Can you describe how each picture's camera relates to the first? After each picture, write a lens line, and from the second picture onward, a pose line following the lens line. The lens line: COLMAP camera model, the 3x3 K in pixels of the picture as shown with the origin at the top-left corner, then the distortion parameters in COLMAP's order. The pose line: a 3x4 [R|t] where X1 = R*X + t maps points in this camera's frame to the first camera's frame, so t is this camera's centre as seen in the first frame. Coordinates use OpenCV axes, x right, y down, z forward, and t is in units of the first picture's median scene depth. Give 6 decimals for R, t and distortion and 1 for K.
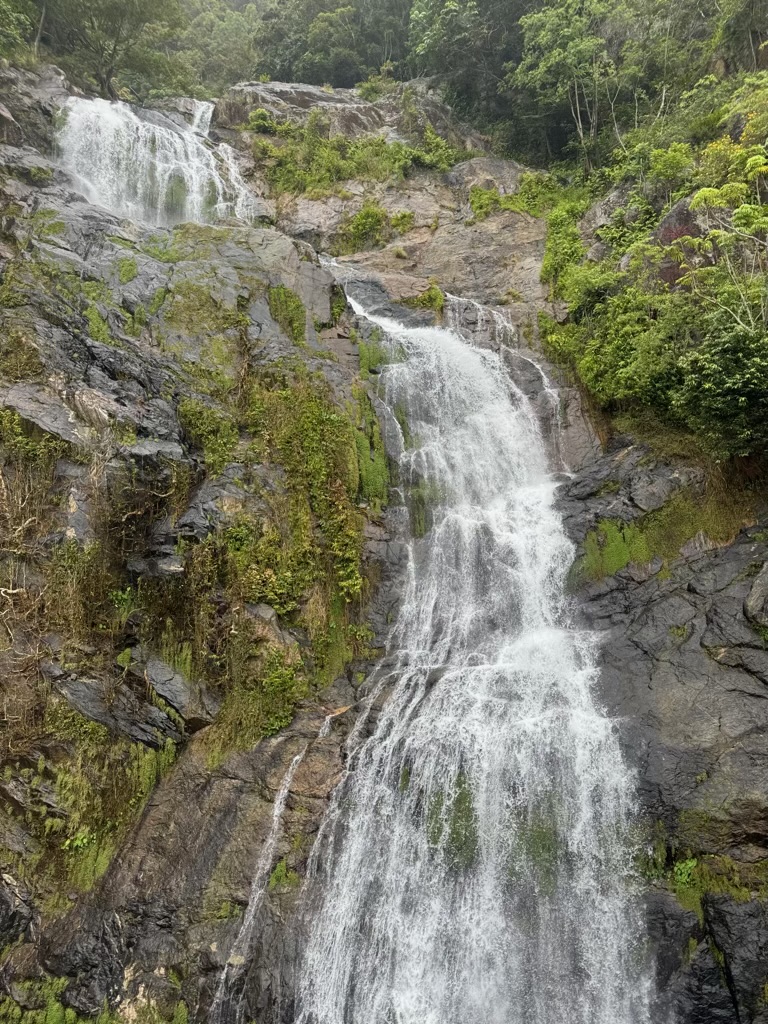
lens RADIAL K [[718.4, 0, 387.0], [0, 718.4, 515.4], [0, 0, 1]] dist [0.081242, -0.125929]
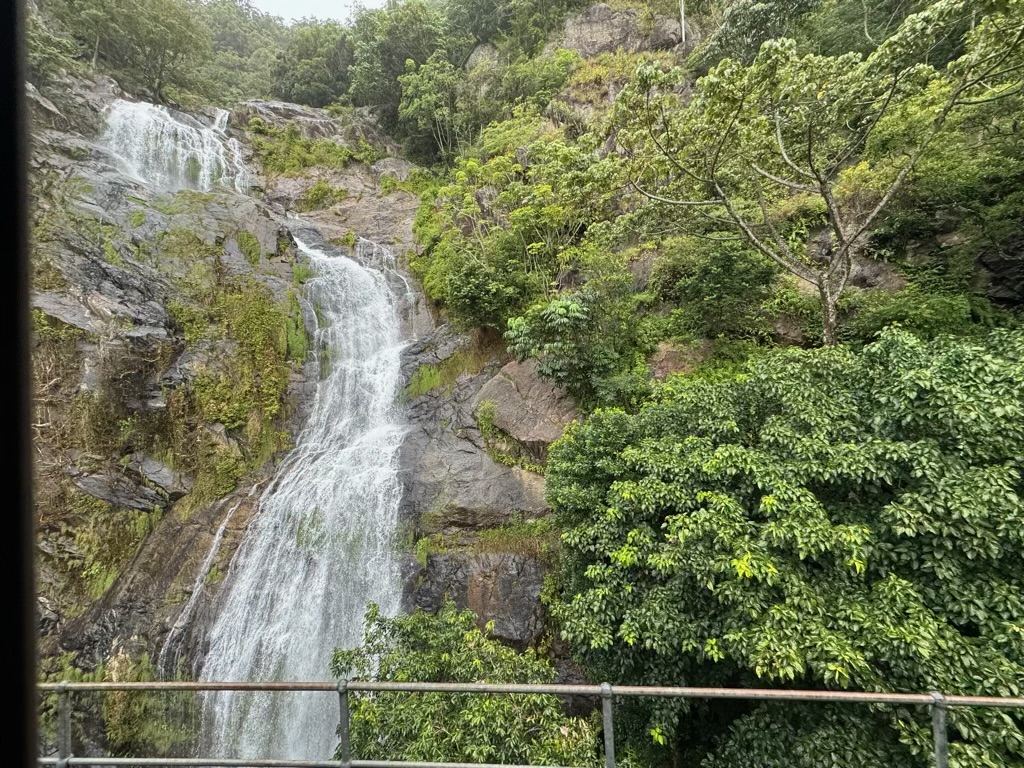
lens RADIAL K [[408.3, 0, 511.9], [0, 408.3, 386.9], [0, 0, 1]] dist [-0.002593, -0.000030]
pose [[0.978014, -0.050534, 0.202322, 0.298292], [0.037460, 0.996986, 0.067941, -0.001147], [-0.205145, -0.058868, 0.976960, -0.072001]]
